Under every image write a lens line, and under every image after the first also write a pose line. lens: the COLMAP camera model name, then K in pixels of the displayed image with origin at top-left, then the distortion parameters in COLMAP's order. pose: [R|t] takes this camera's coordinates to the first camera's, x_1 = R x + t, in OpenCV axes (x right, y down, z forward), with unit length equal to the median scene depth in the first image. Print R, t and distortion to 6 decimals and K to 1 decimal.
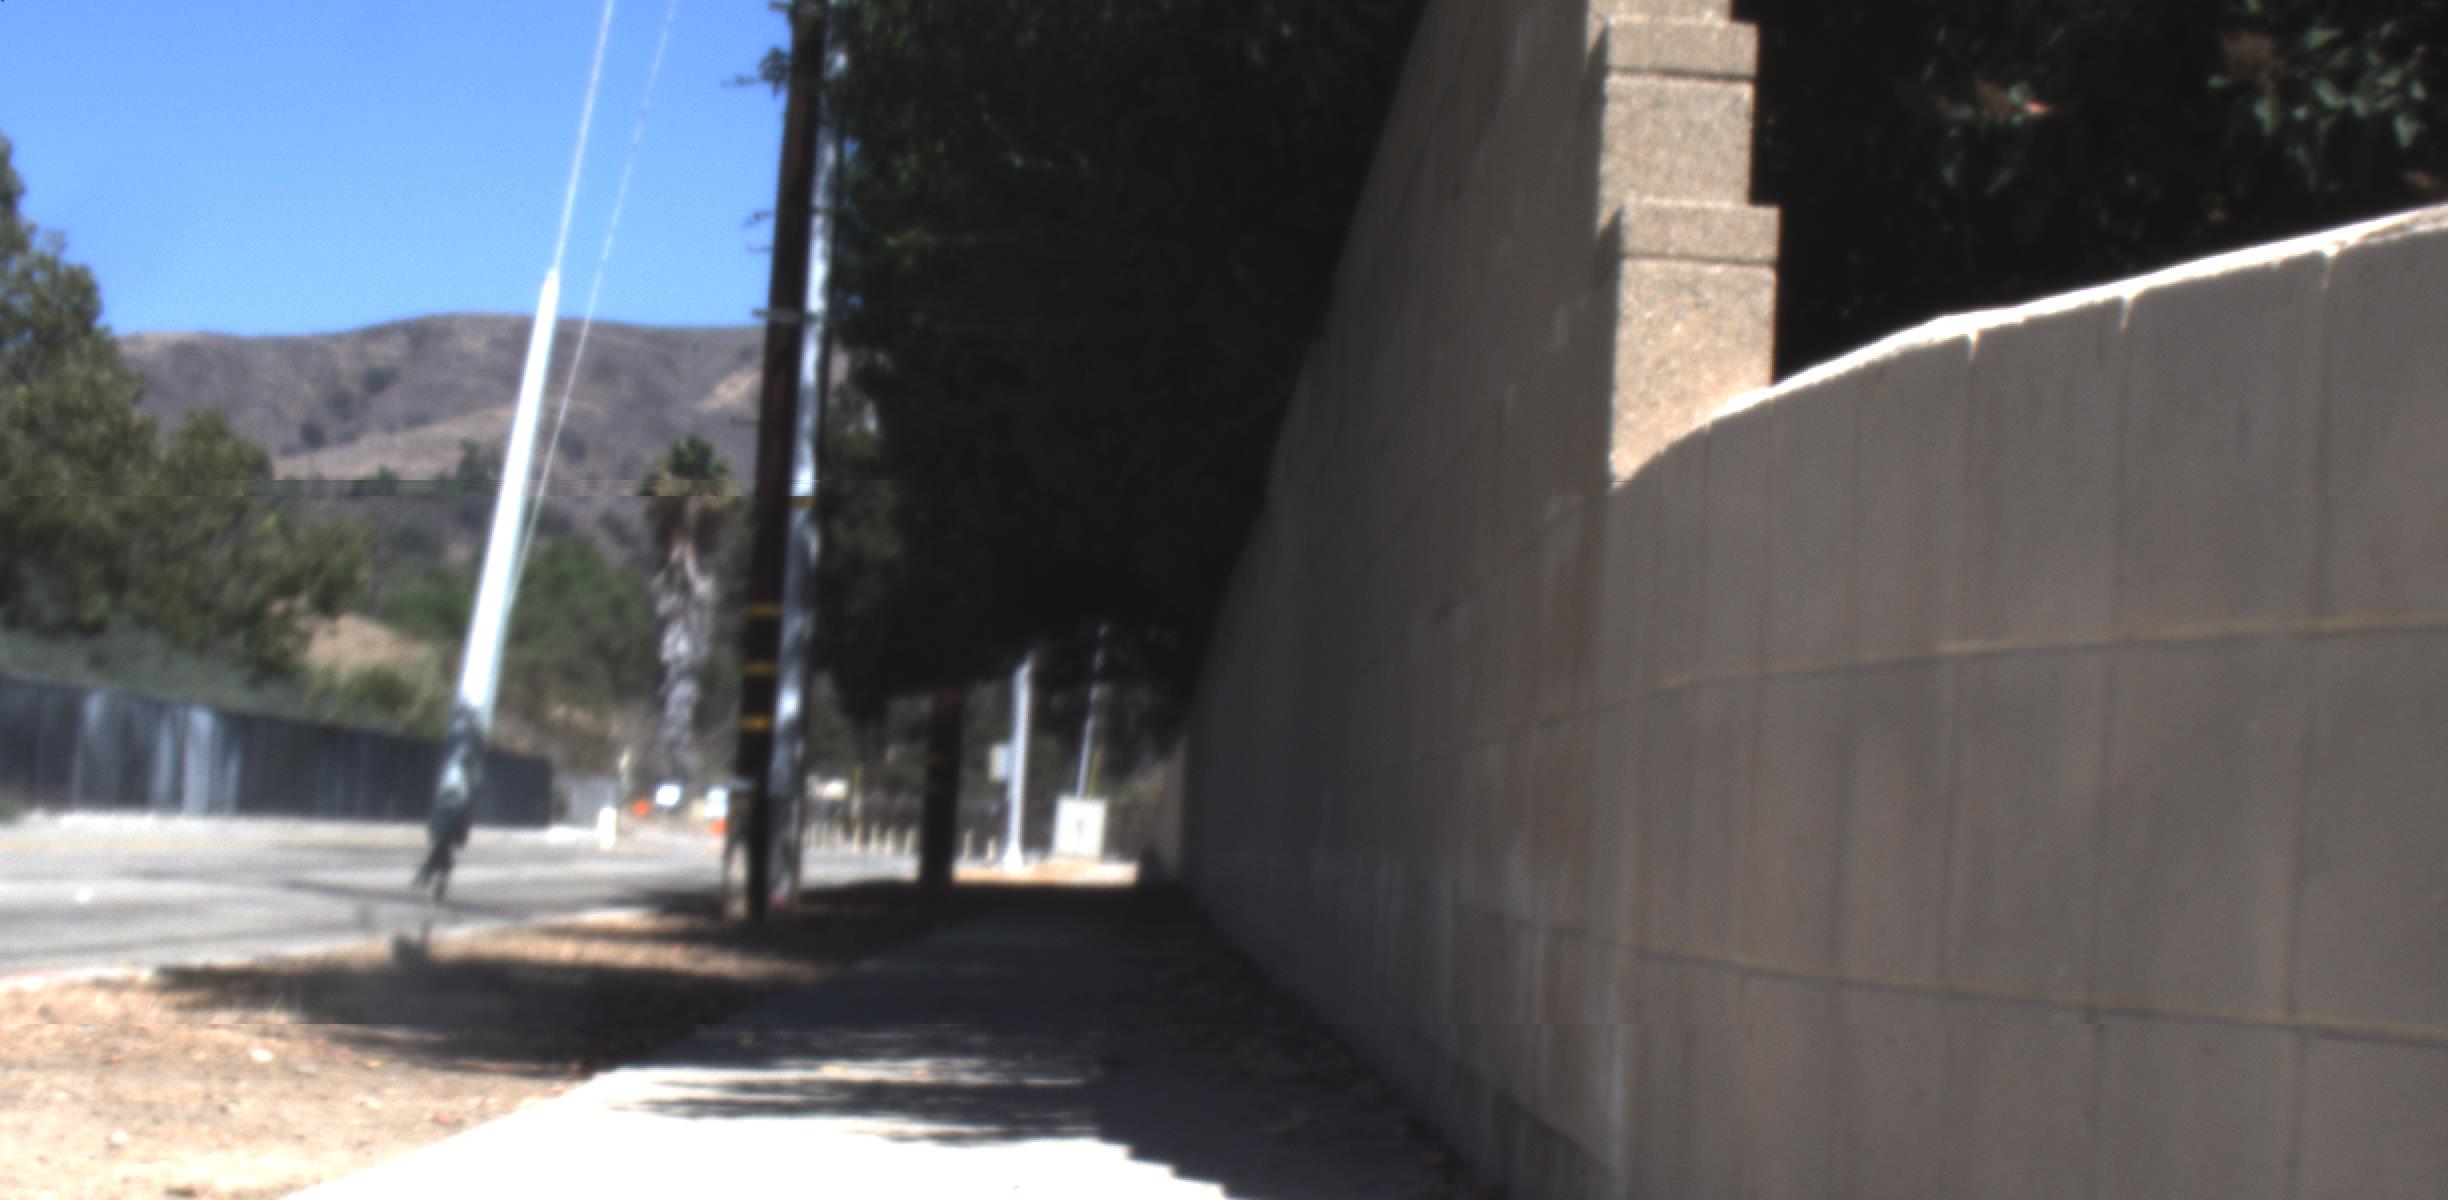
lens RADIAL K [[4865.7, 0, 1269.5], [0, 4865.7, 785.6], [0, 0, 1]] dist [-0.044953, 0.192514]
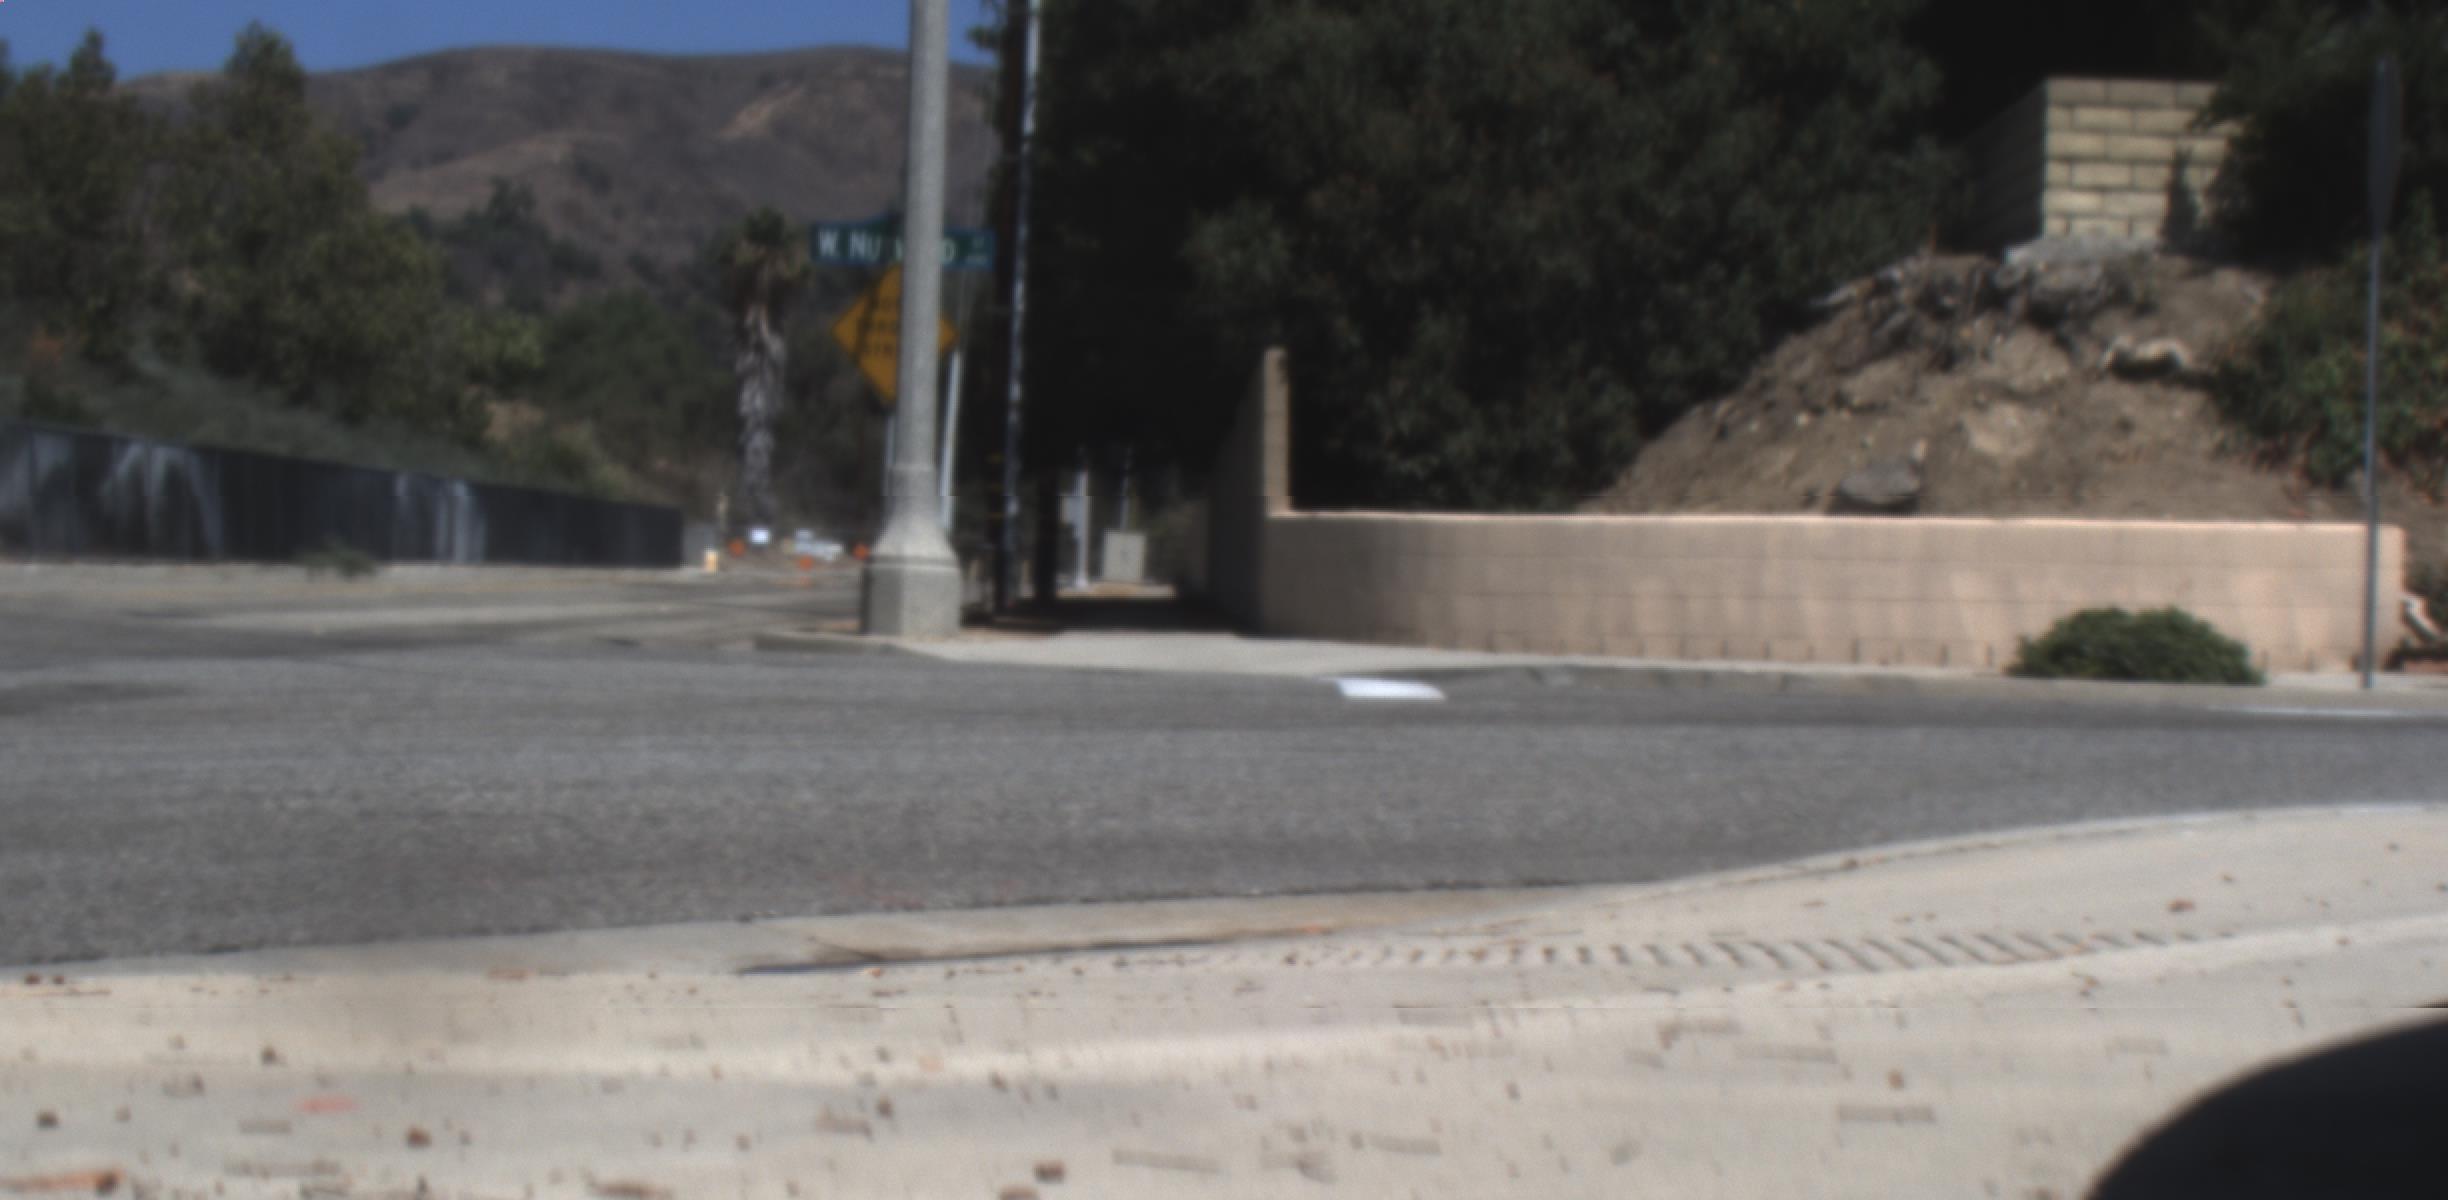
lens RADIAL K [[4854.3, 0, 1221.7], [0, 4854.3, 911.0], [0, 0, 1]] dist [-0.032659, 0.206458]
pose [[0.999751, -0.014741, -0.016762, 0.003692], [0.016081, 0.996430, 0.082881, -0.002528], [0.015480, -0.083130, 0.996419, -0.138671]]
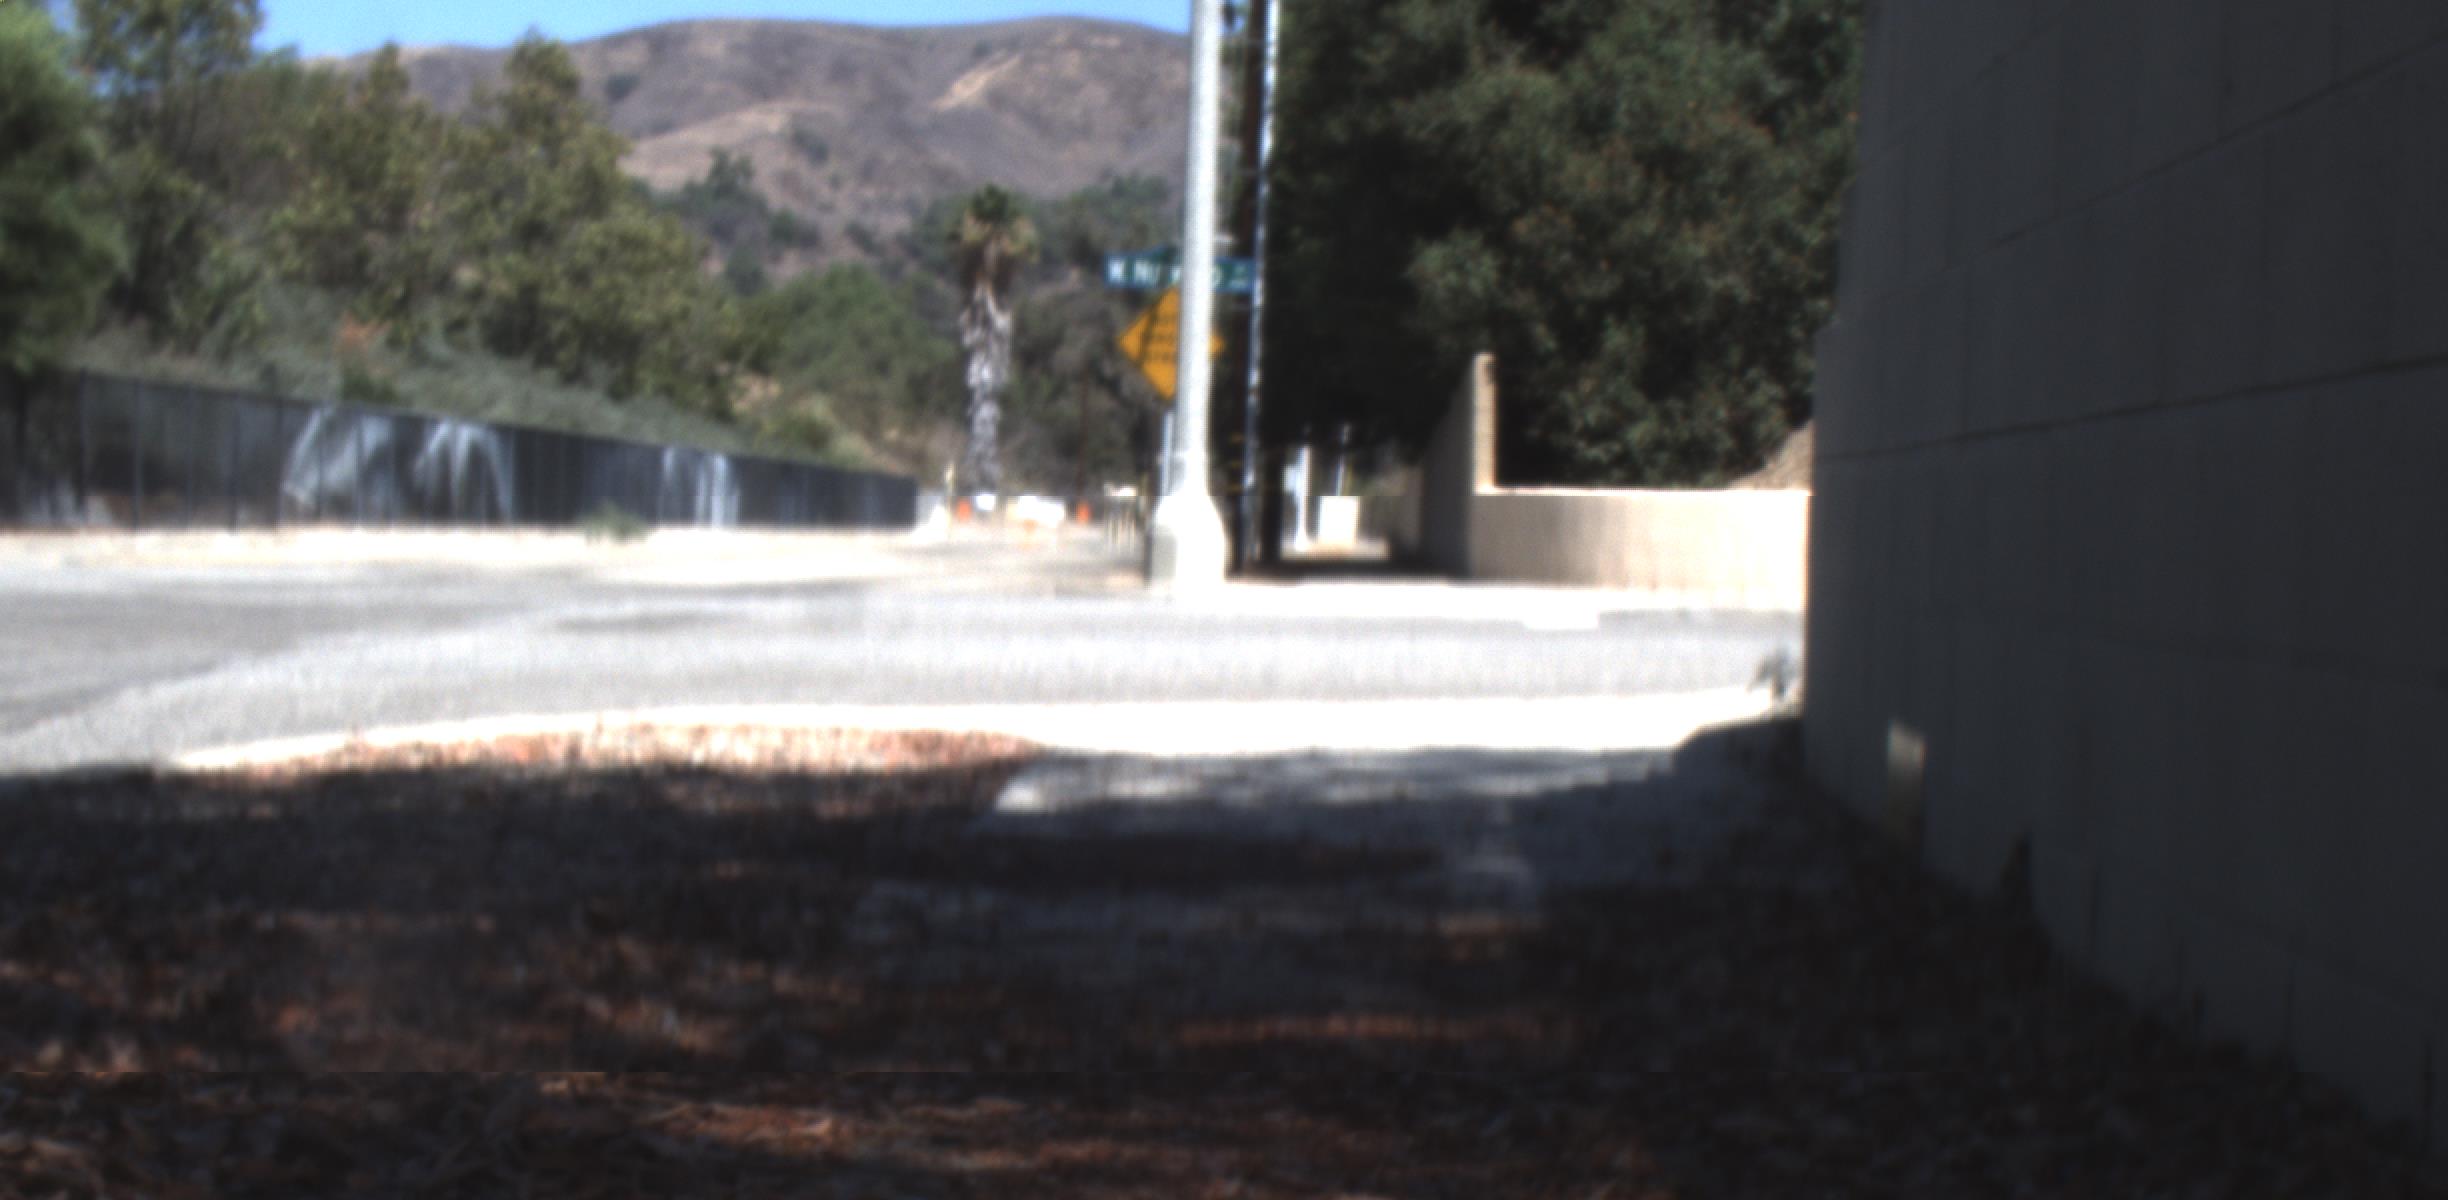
lens RADIAL K [[4891.5, 0, 1224.0], [0, 4891.5, 600.0], [0, 0, 1]] dist [-0.040094, -0.192734]
pose [[0.998132, -0.015356, -0.059140, 0.004075], [0.016856, 0.999546, 0.024961, -0.002985], [0.058730, -0.025911, 0.997938, -0.173188]]
